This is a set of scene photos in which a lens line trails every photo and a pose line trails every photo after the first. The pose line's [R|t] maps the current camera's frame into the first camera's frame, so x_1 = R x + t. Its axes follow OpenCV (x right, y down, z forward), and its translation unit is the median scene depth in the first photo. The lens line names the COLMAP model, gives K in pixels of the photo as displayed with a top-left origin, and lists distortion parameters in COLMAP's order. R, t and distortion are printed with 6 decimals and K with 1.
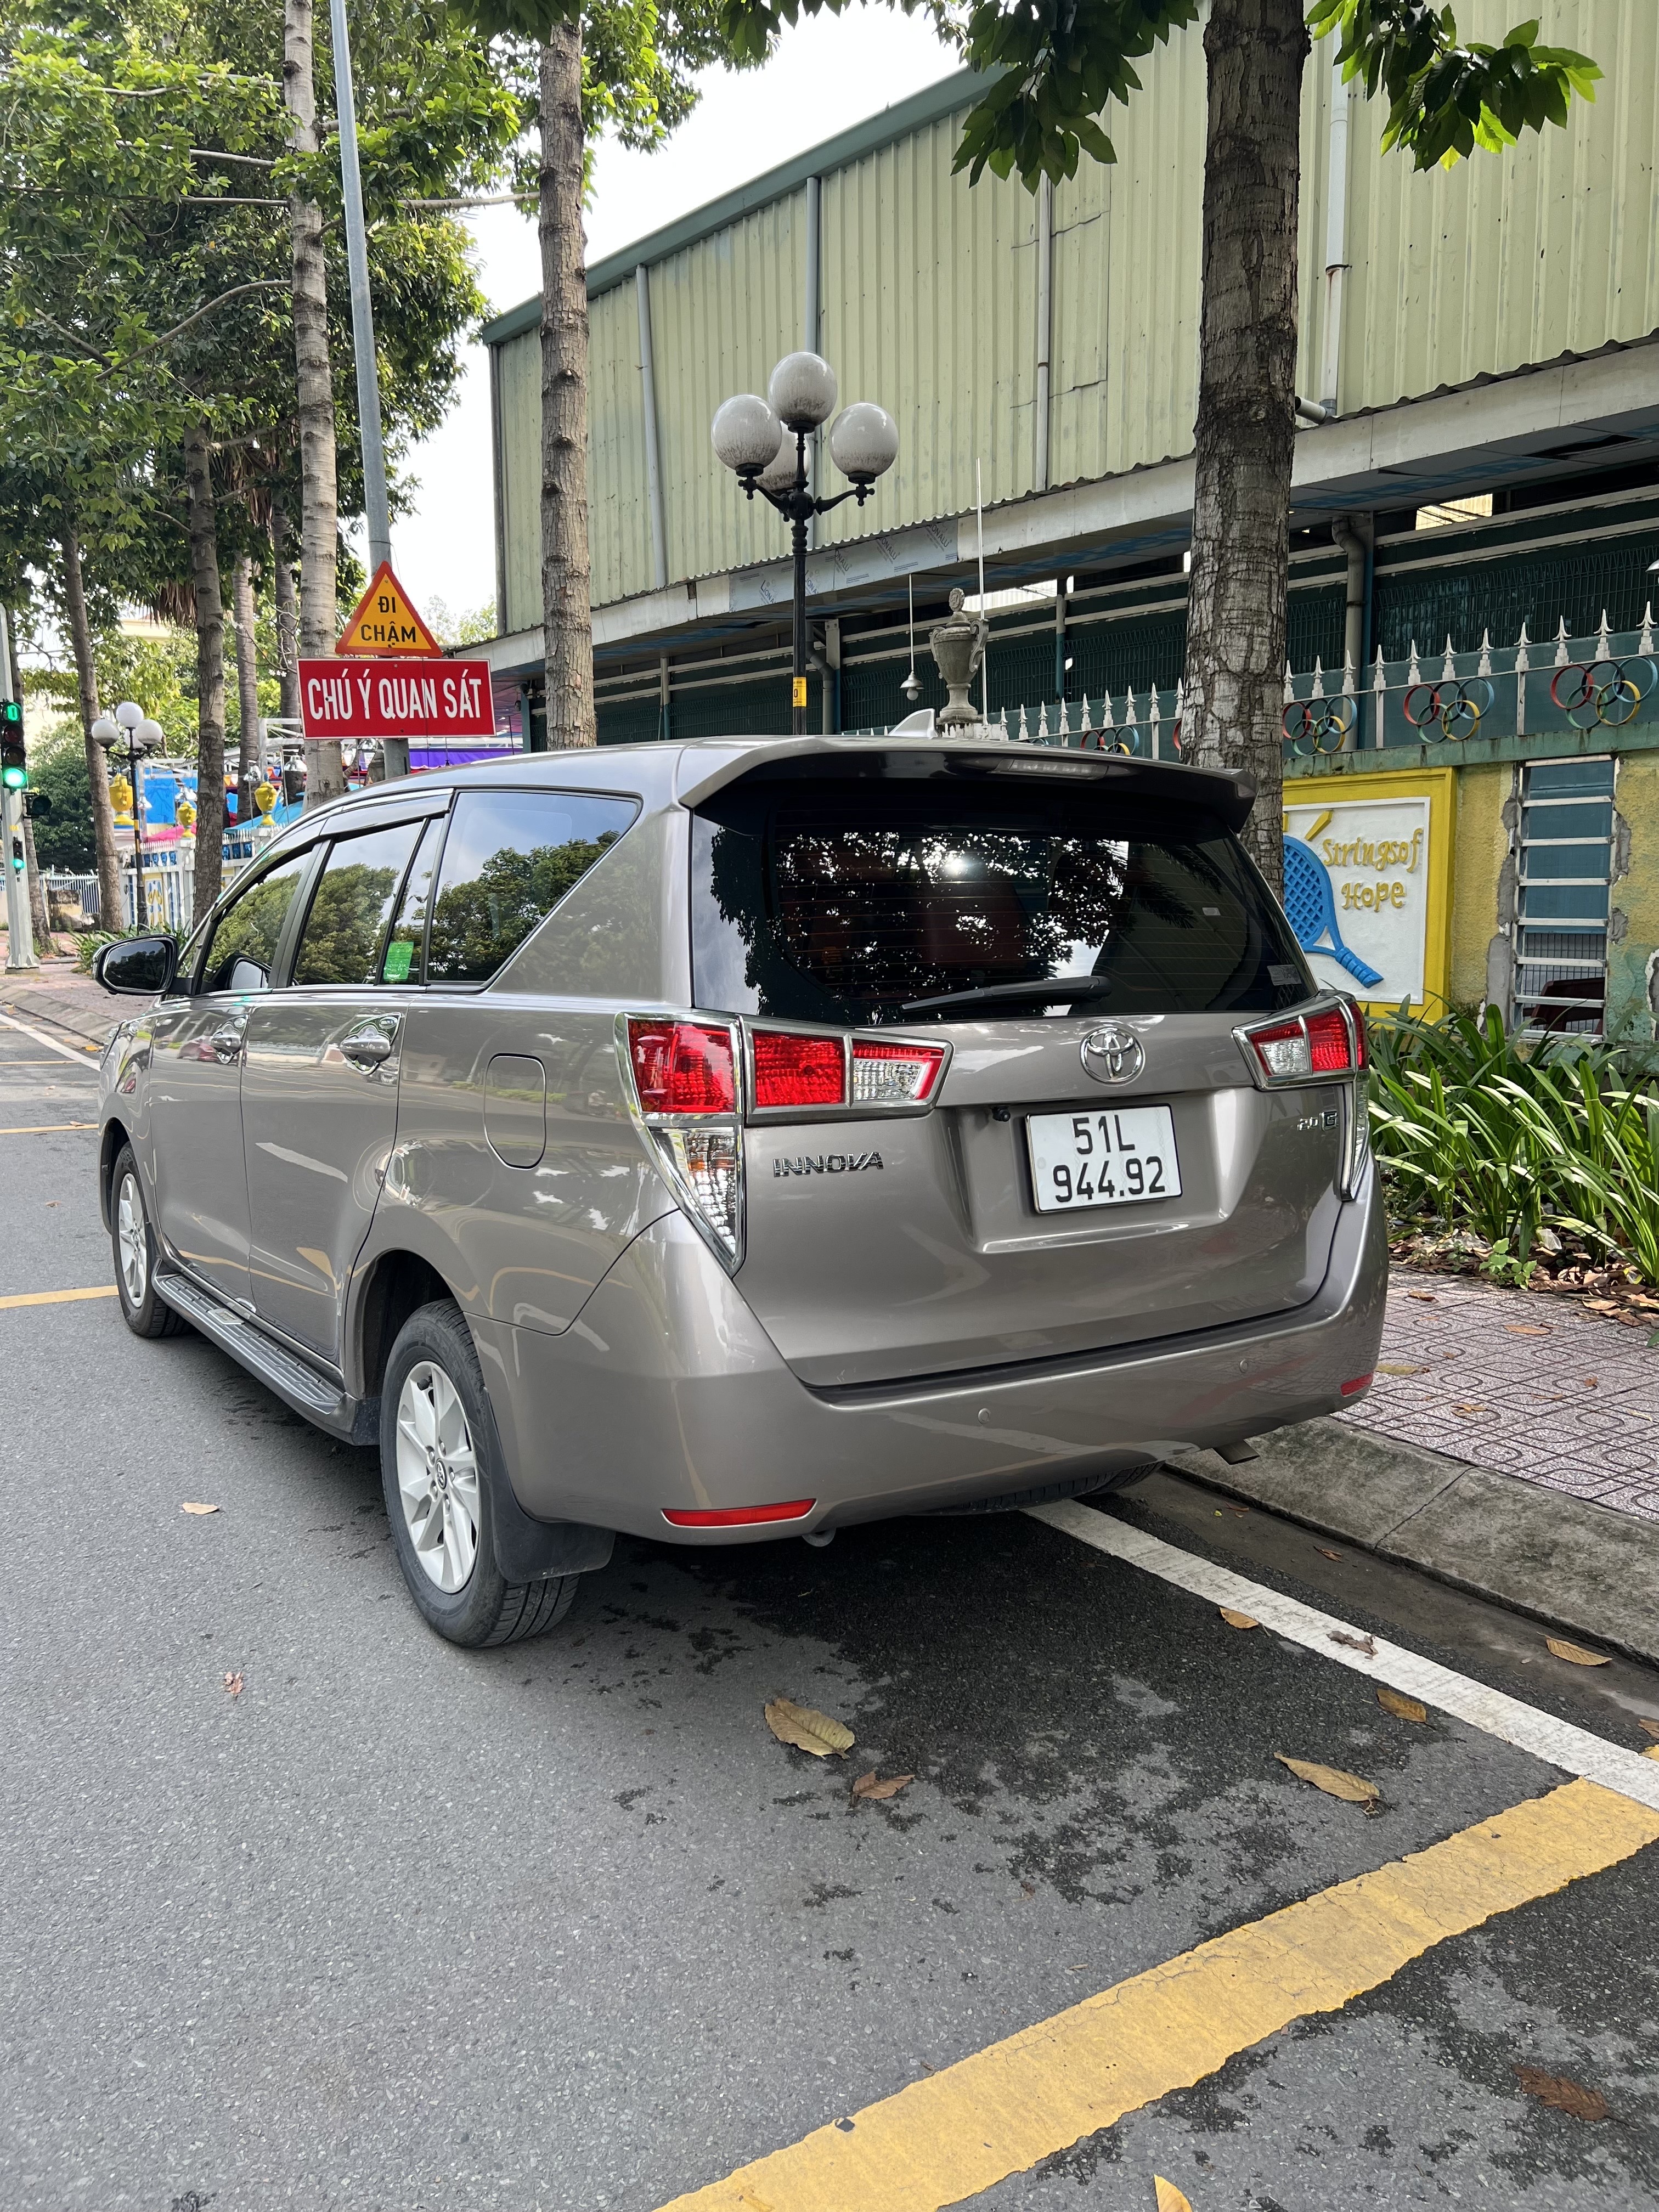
lens RADIAL K [[1647.8, 0, 829.5], [0, 1647.8, 1106.0], [0, 0, 1]] dist [0.025722, -0.003451]
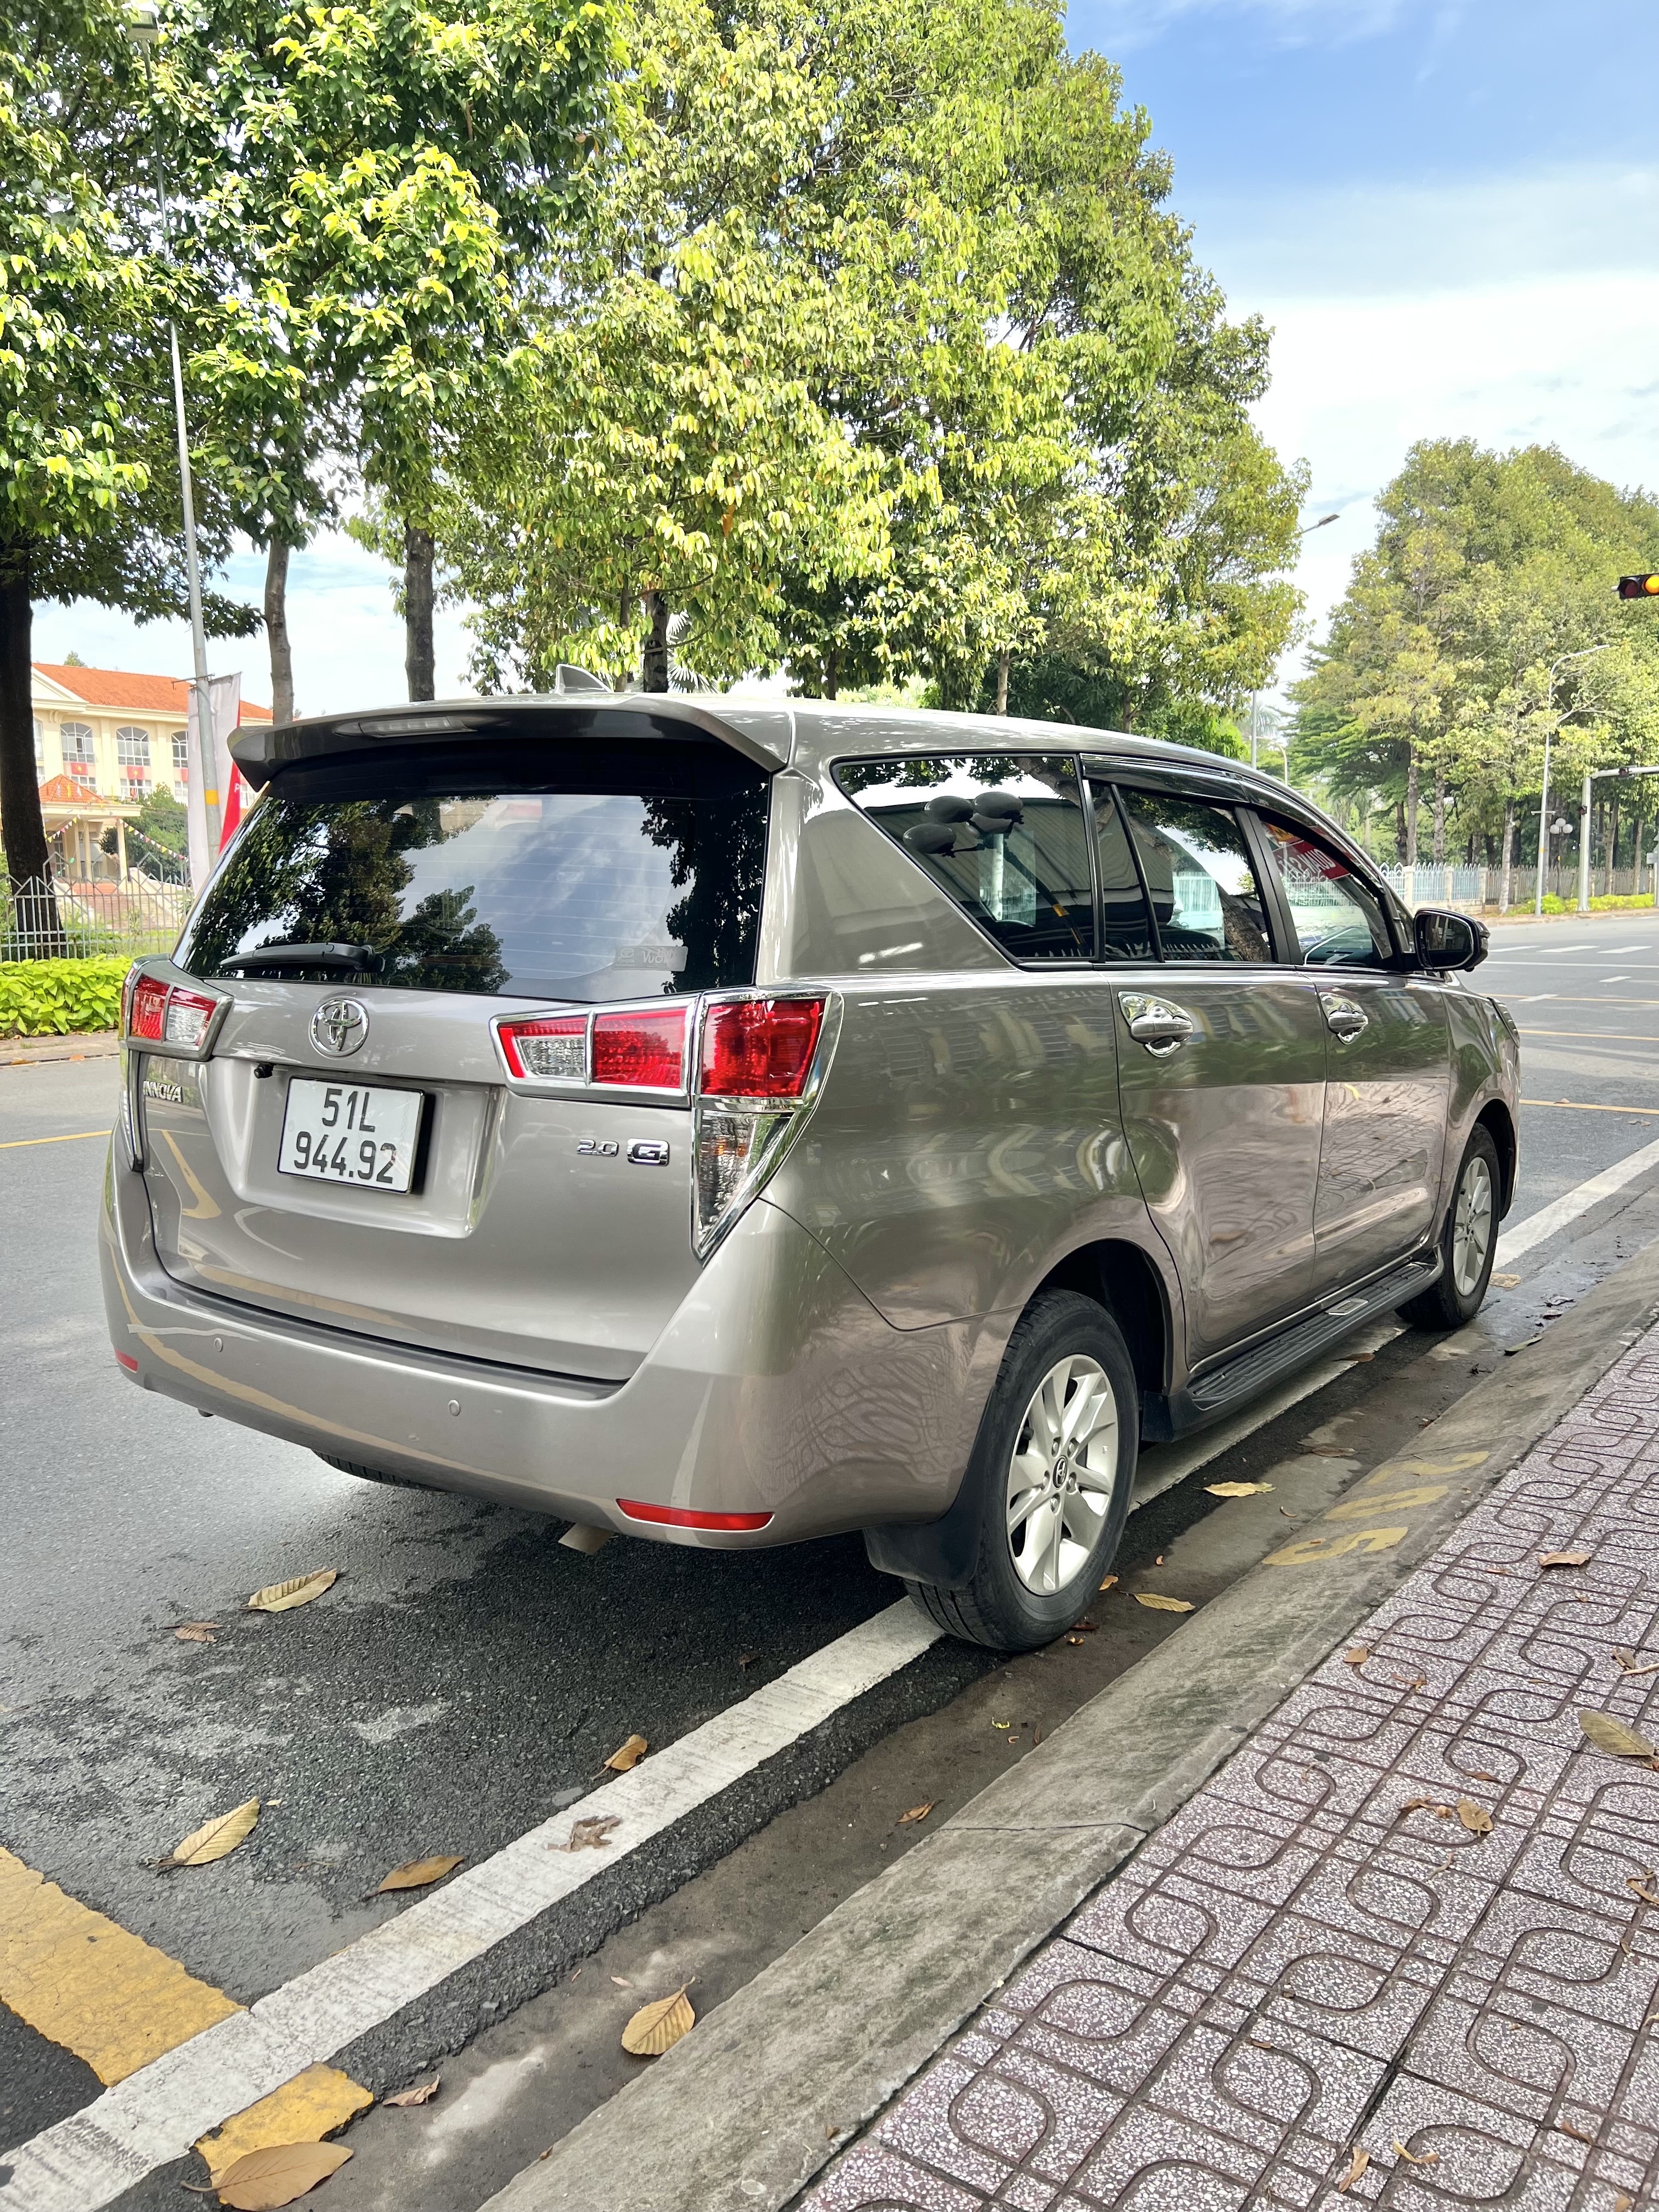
lens RADIAL K [[1680.9, 0, 829.5], [0, 1680.9, 1106.0], [0, 0, 1]] dist [0.010122, 0.011071]
pose [[0.350363, 0.117019, -0.929275, 1.175667], [-0.098991, 0.991234, 0.087499, -0.098419], [0.931368, 0.061334, 0.358875, 0.911028]]
